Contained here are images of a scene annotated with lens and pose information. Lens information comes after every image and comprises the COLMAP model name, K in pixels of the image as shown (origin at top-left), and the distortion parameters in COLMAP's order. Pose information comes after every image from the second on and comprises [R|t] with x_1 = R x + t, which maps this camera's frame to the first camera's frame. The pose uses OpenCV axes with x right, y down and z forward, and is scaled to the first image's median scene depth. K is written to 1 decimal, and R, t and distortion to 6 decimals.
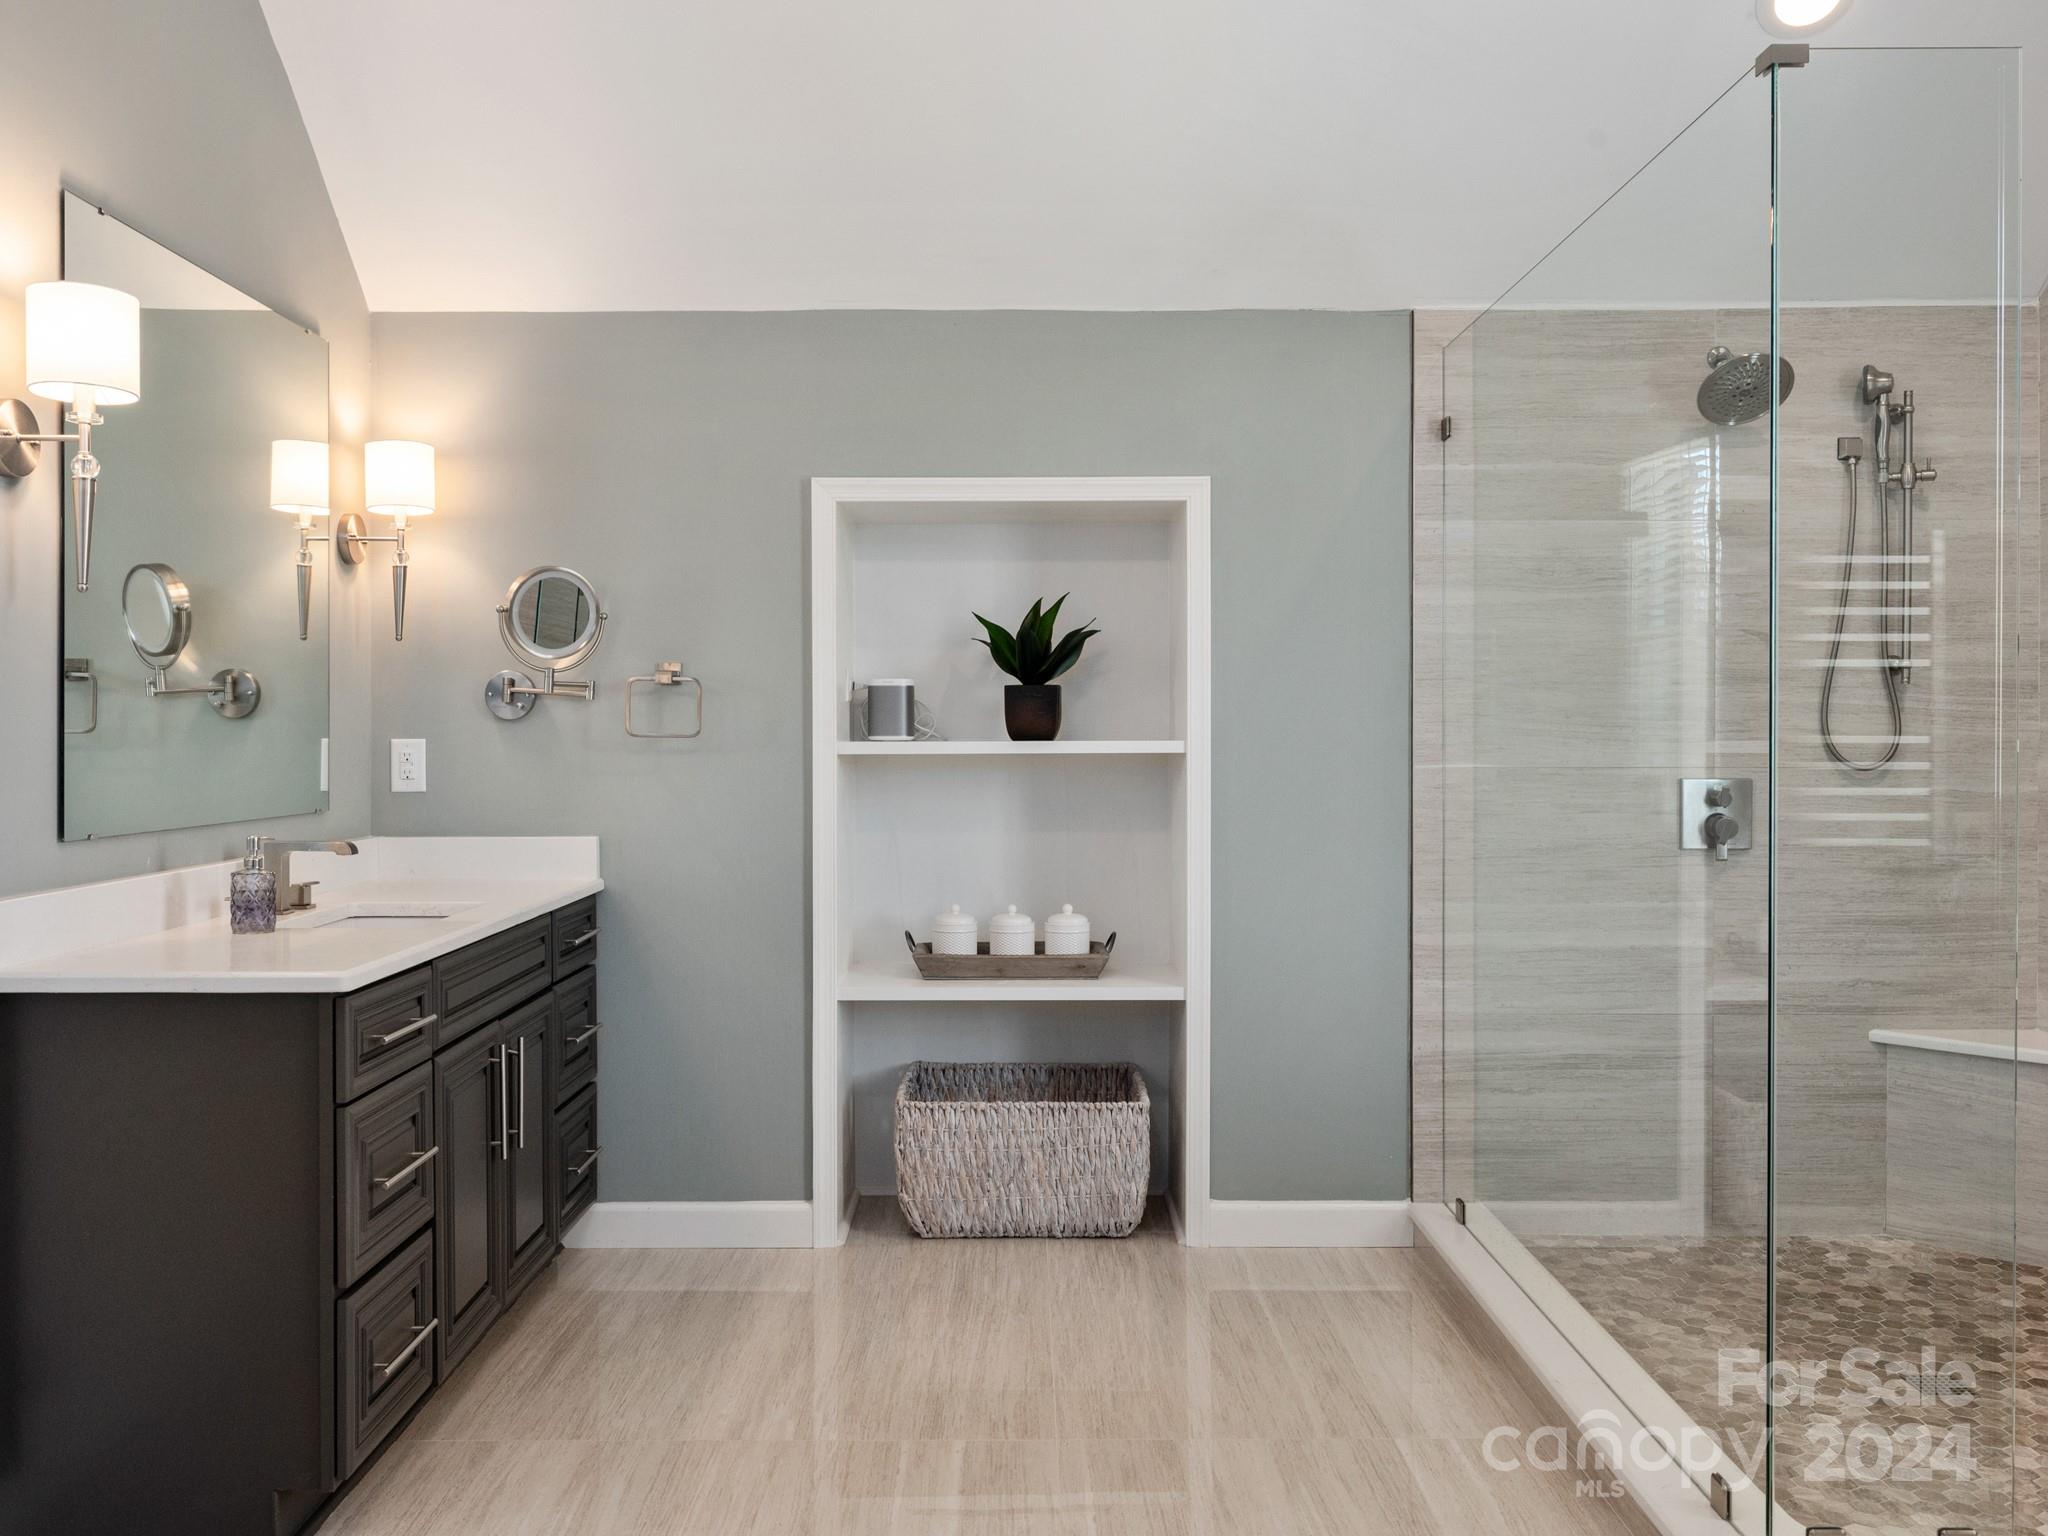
lens RADIAL K [[1632.4, 0, 1023.0], [0, 1632.4, 766.9], [0, 0, 1]] dist [0.000925, -0.001434]
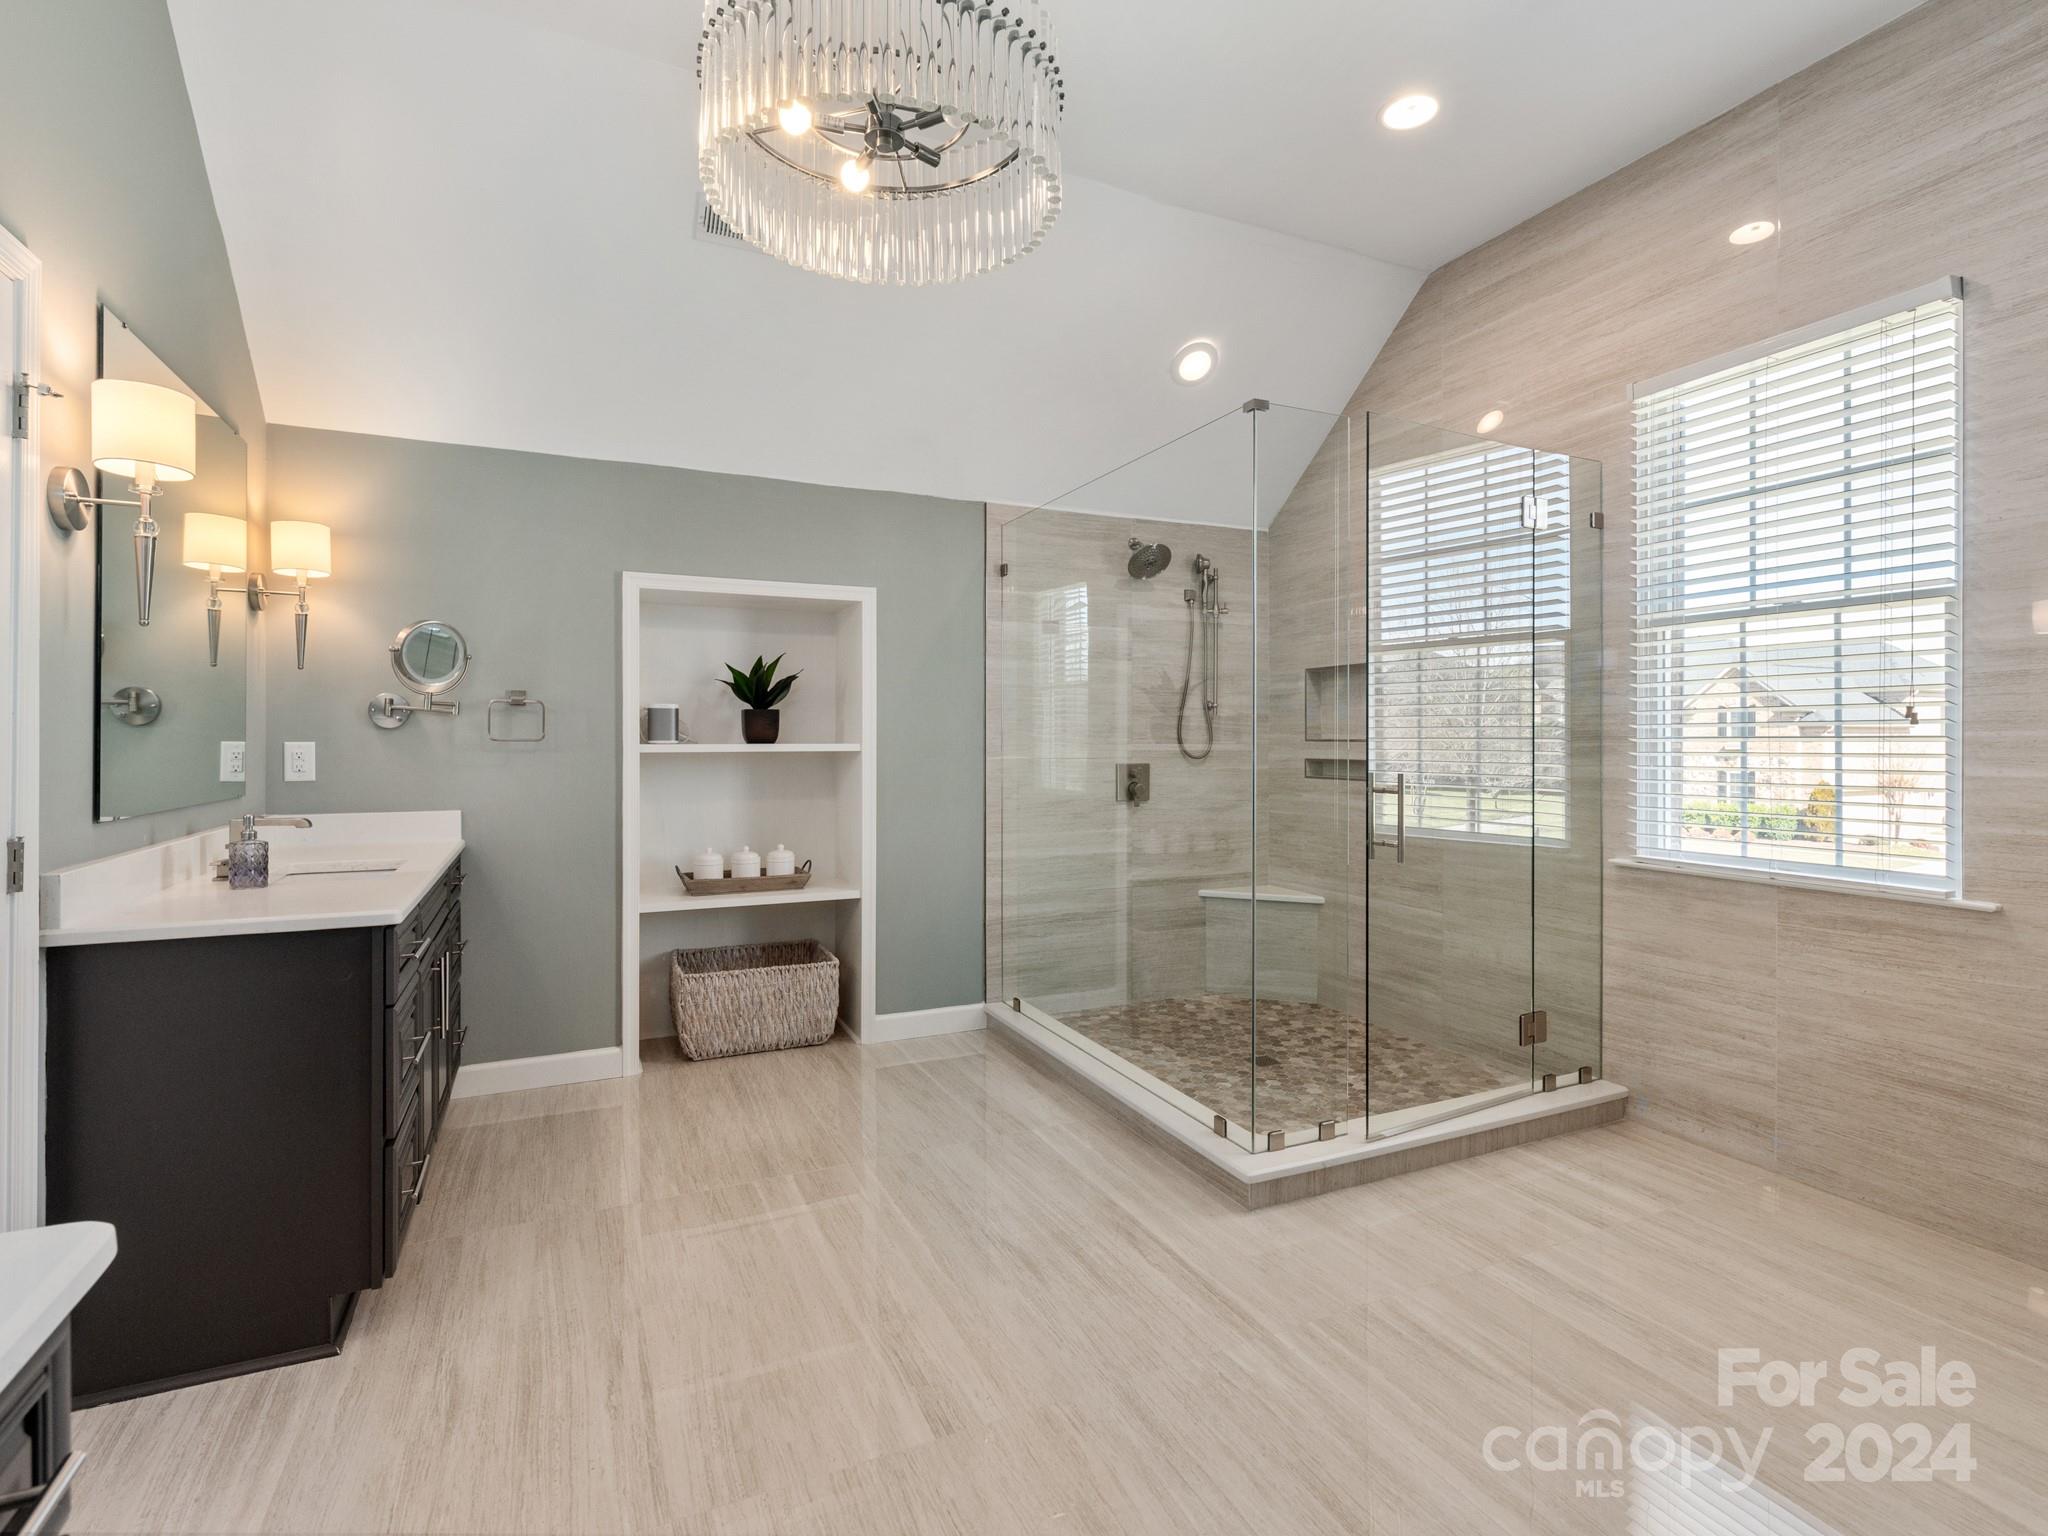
lens RADIAL K [[978.5, 0, 1023.3], [0, 978.5, 753.9], [0, 0, 1]] dist [-0.000500, 0.000003]
pose [[0.908304, -0.003968, 0.418291, -0.170627], [0.006711, 0.999965, -0.005086, 0.000849], [-0.418256, 0.007427, 0.908299, 0.013195]]
